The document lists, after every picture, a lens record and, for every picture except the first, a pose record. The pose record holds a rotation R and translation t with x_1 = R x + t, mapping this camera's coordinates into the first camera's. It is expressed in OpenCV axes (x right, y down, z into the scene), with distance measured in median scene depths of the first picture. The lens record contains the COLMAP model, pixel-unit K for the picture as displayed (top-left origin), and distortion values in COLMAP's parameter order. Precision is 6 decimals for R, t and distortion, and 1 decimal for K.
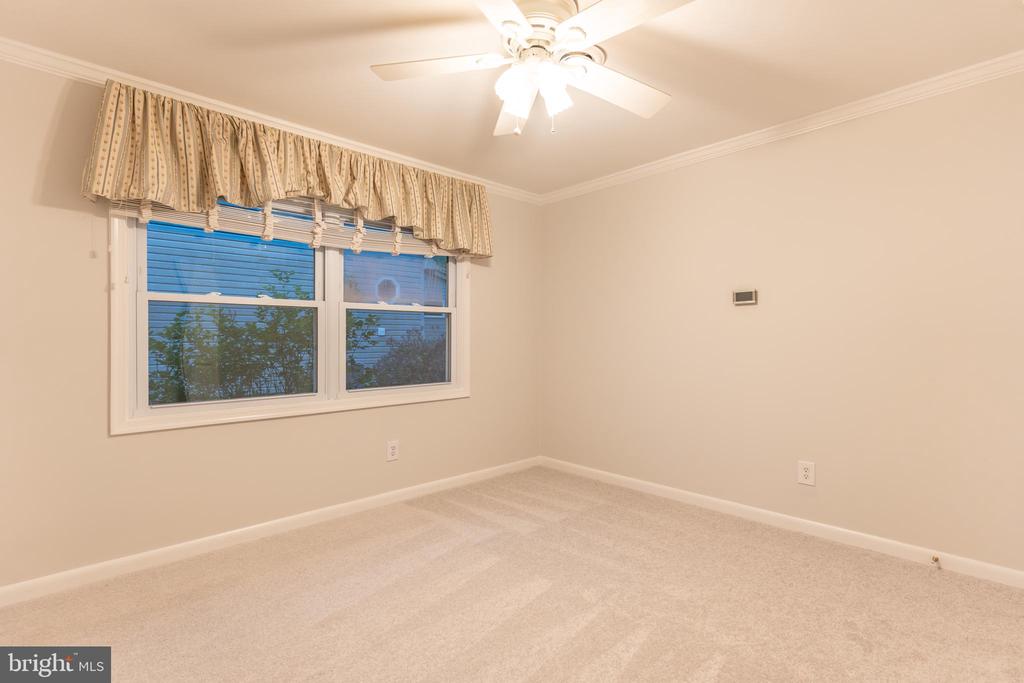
lens RADIAL K [[495.0, 0, 508.9], [0, 495.0, 335.3], [0, 0, 1]] dist [0.000036, 0.000047]
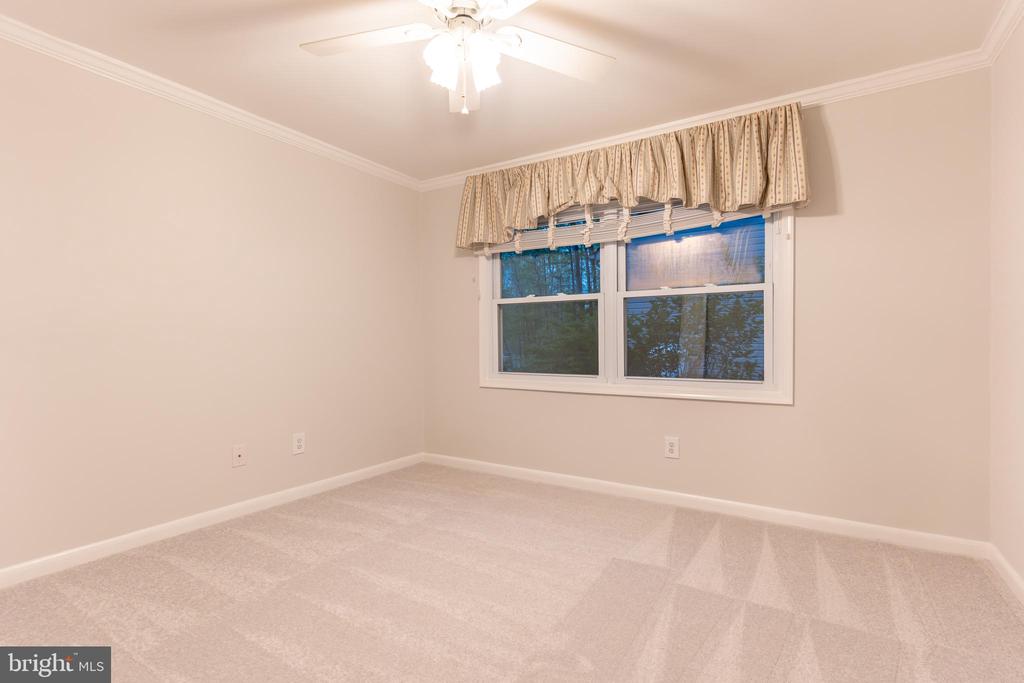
lens RADIAL K [[485.0, 0, 513.7], [0, 485.0, 341.9], [0, 0, 1]] dist [-0.000677, -0.000072]
pose [[0.237922, -0.005969, -0.971266, 0.735014], [-0.003122, 0.999971, -0.006910, 0.056857], [0.971279, 0.004677, 0.237896, 0.642256]]
